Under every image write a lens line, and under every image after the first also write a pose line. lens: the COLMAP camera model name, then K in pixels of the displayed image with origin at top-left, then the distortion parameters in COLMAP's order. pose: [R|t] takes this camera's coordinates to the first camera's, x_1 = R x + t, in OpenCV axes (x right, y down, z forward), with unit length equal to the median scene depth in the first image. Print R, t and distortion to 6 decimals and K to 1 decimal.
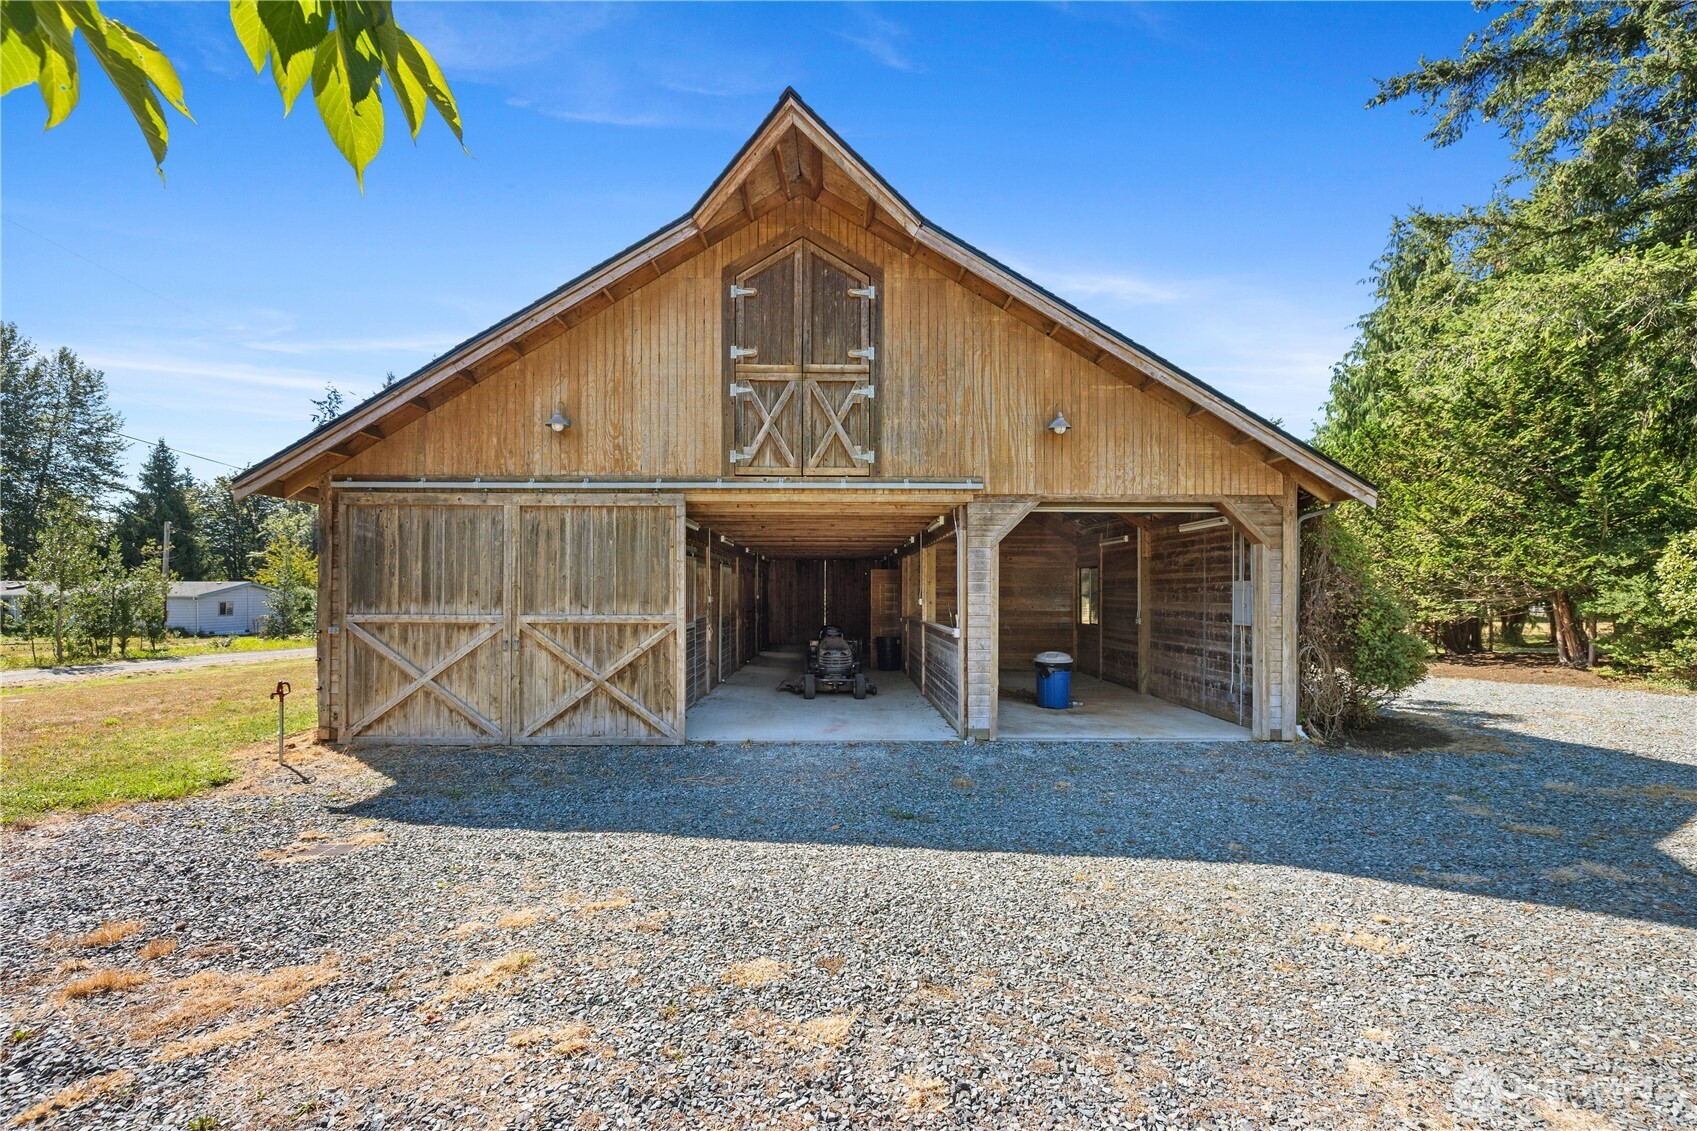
lens RADIAL K [[719.1, 0, 852.0], [0, 719.1, 568.6], [0, 0, 1]] dist [0.001422, 0.000370]
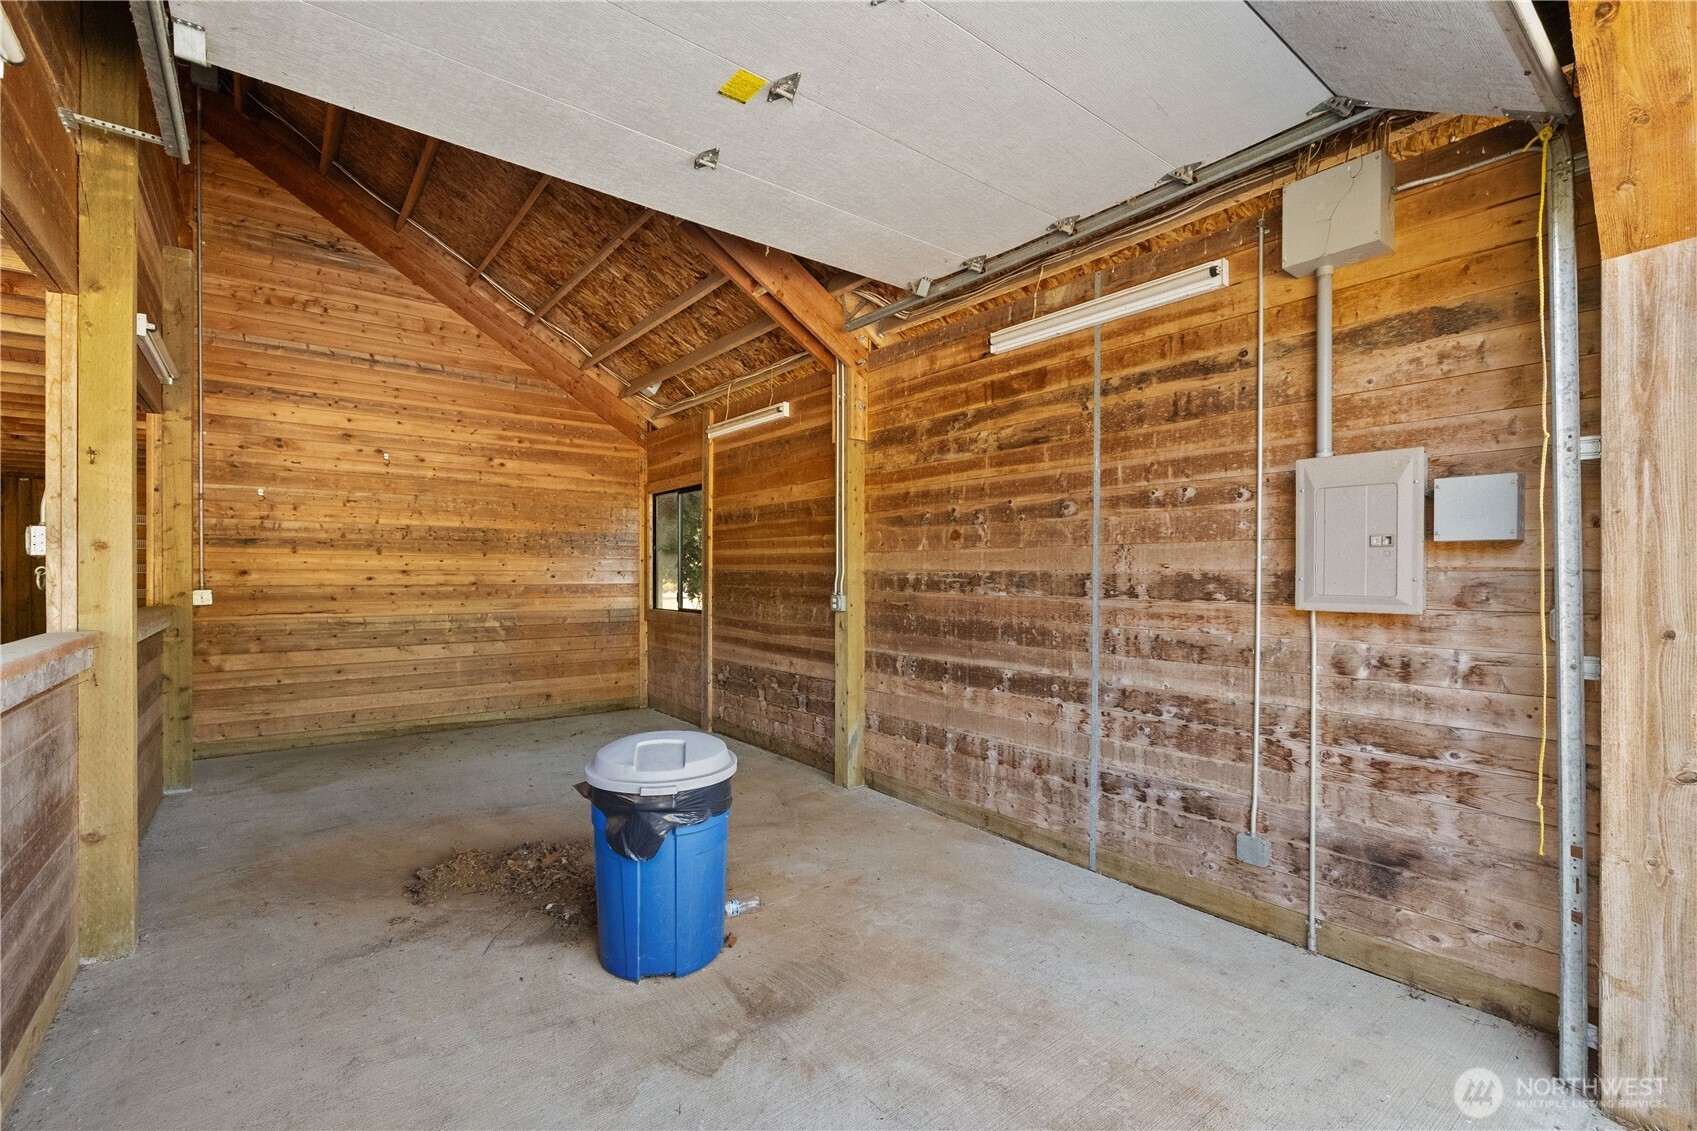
lens RADIAL K [[756.5, 0, 822.7], [0, 756.5, 575.3], [0, 0, 1]] dist [0.001103, 0.000123]
pose [[0.821818, -0.007478, 0.569702, 0.158337], [-0.015699, 0.999237, 0.035763, 0.044600], [-0.569534, -0.038335, 0.821073, 0.683112]]
